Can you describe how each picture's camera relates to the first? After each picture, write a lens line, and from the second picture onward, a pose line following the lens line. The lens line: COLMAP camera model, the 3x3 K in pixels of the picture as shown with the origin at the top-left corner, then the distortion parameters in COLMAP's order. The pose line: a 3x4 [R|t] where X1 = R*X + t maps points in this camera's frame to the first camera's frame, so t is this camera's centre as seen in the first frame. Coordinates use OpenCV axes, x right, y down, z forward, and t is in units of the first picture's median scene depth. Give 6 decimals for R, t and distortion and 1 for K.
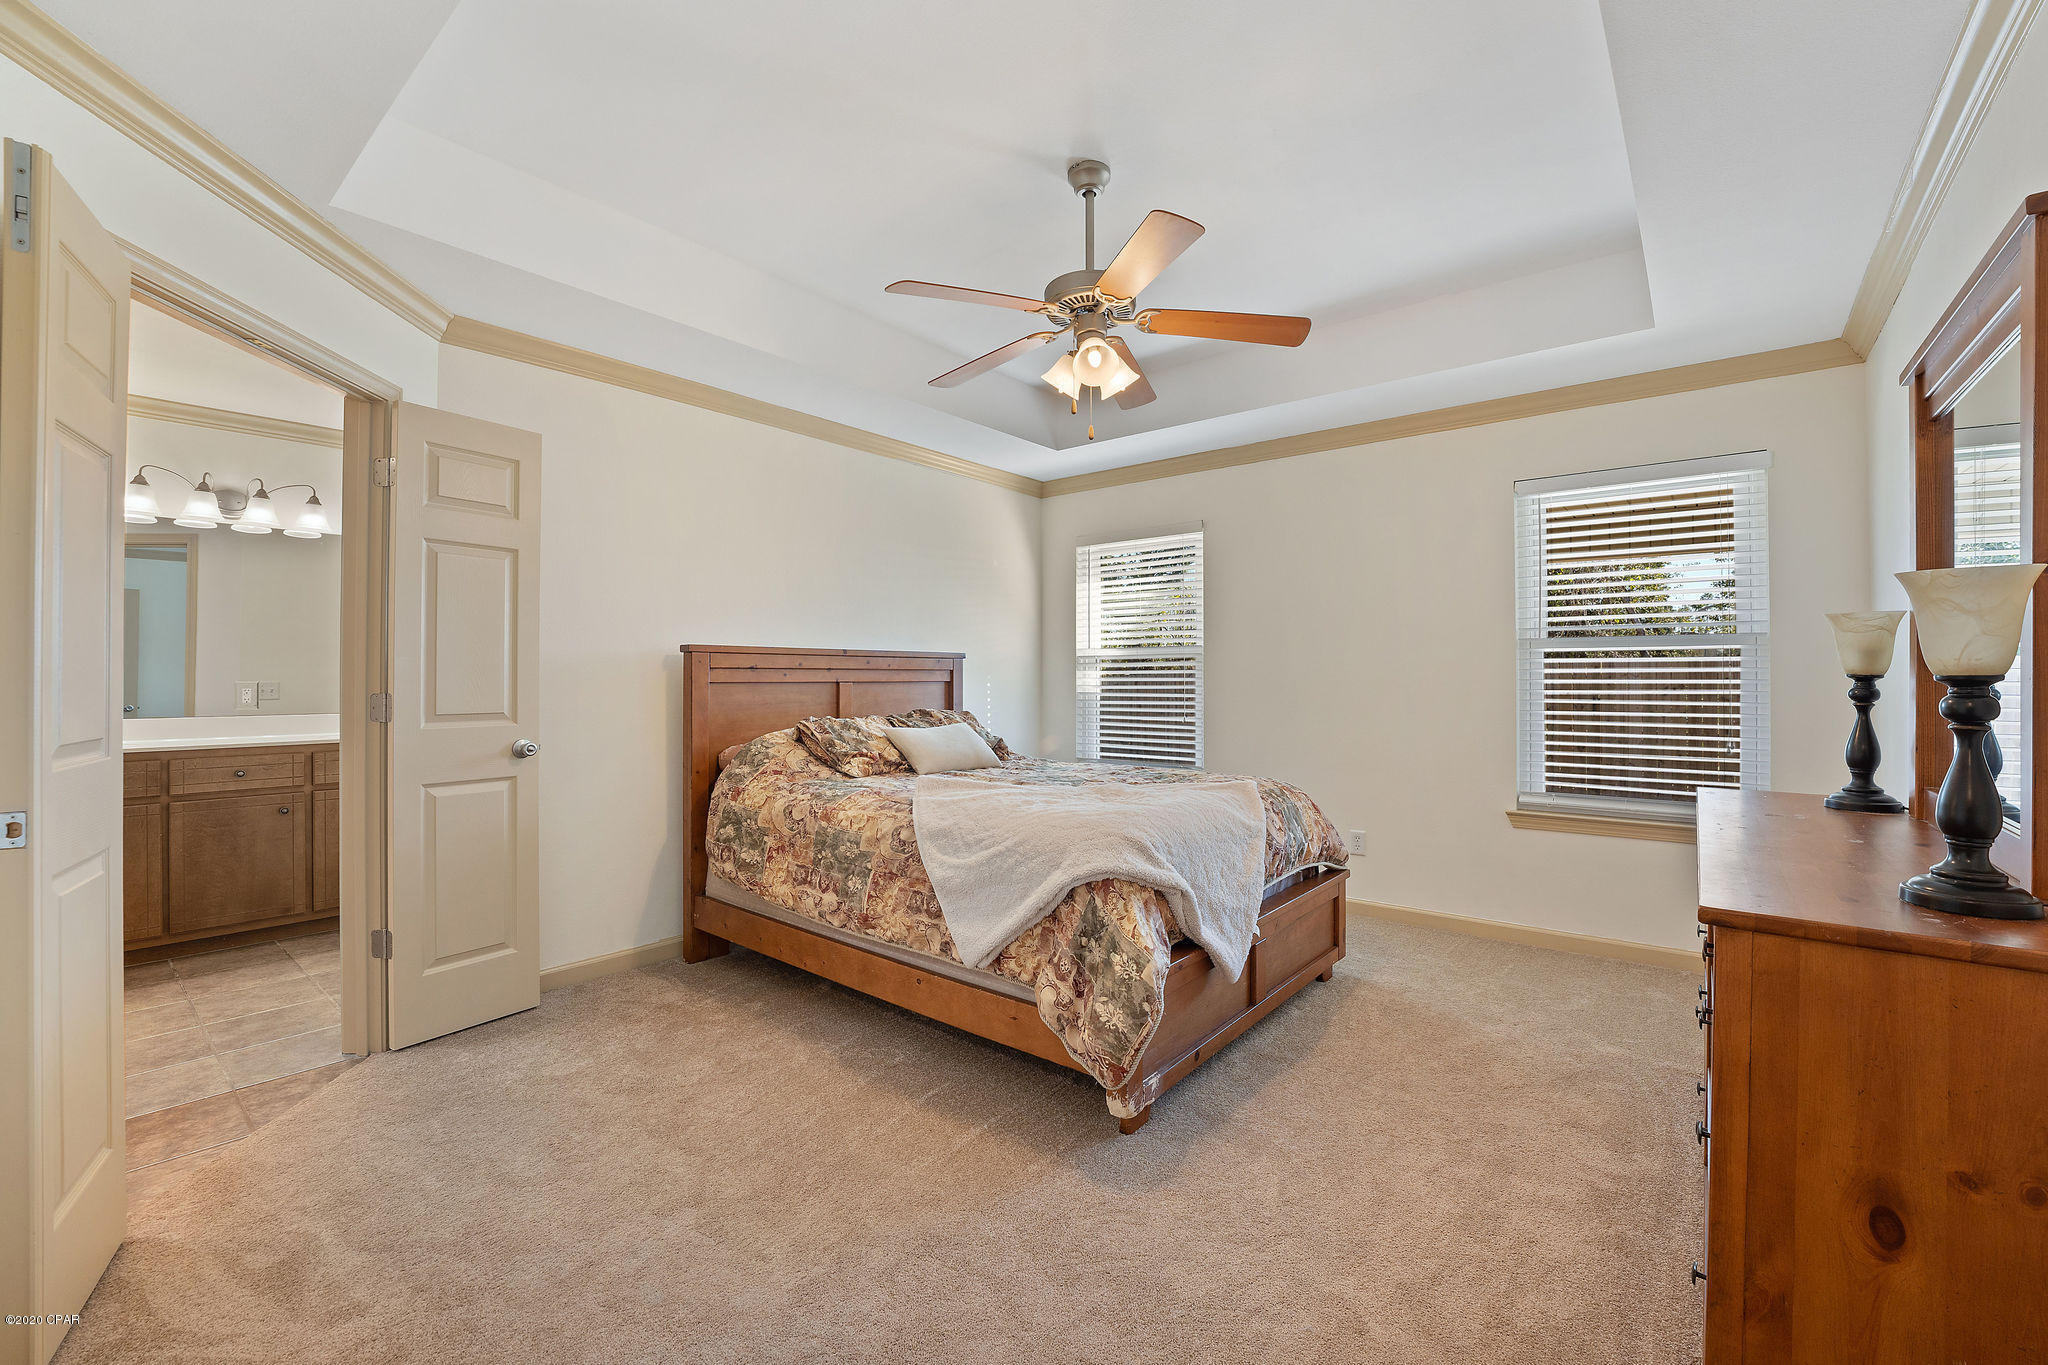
lens RADIAL K [[834.0, 0, 1007.7], [0, 834.0, 678.9], [0, 0, 1]] dist [-0.020546, 0.000193]
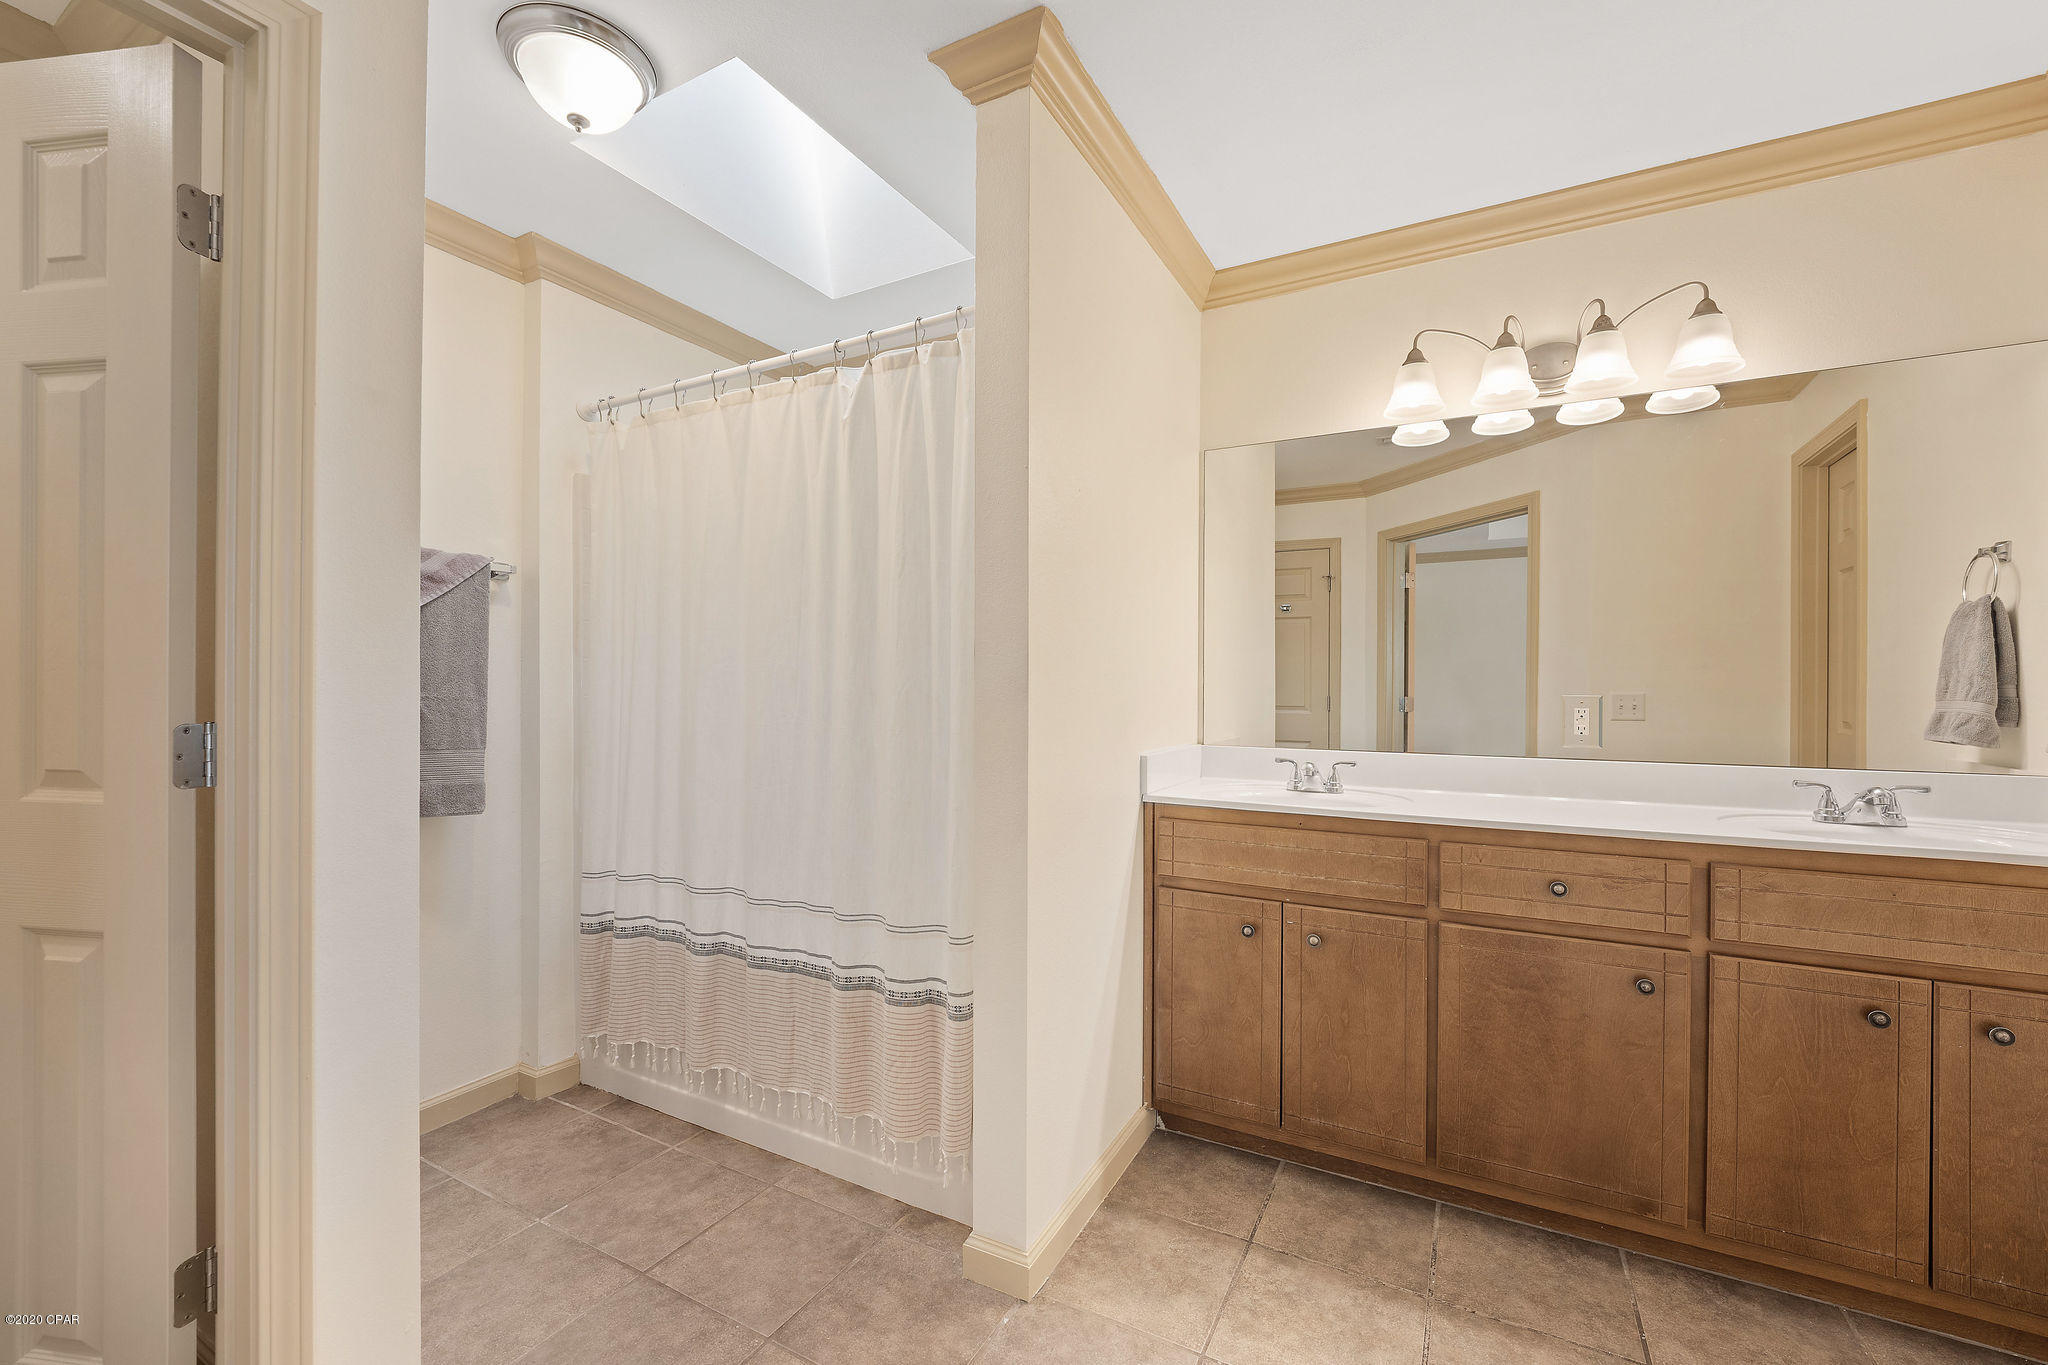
lens RADIAL K [[834.0, 0, 1016.5], [0, 834.0, 678.0], [0, 0, 1]] dist [-0.020546, 0.000193]
pose [[0.191272, -0.002704, -0.981533, -0.501046], [-0.004514, 0.999983, -0.003635, -0.003884], [0.981527, 0.005126, 0.191257, 0.569866]]
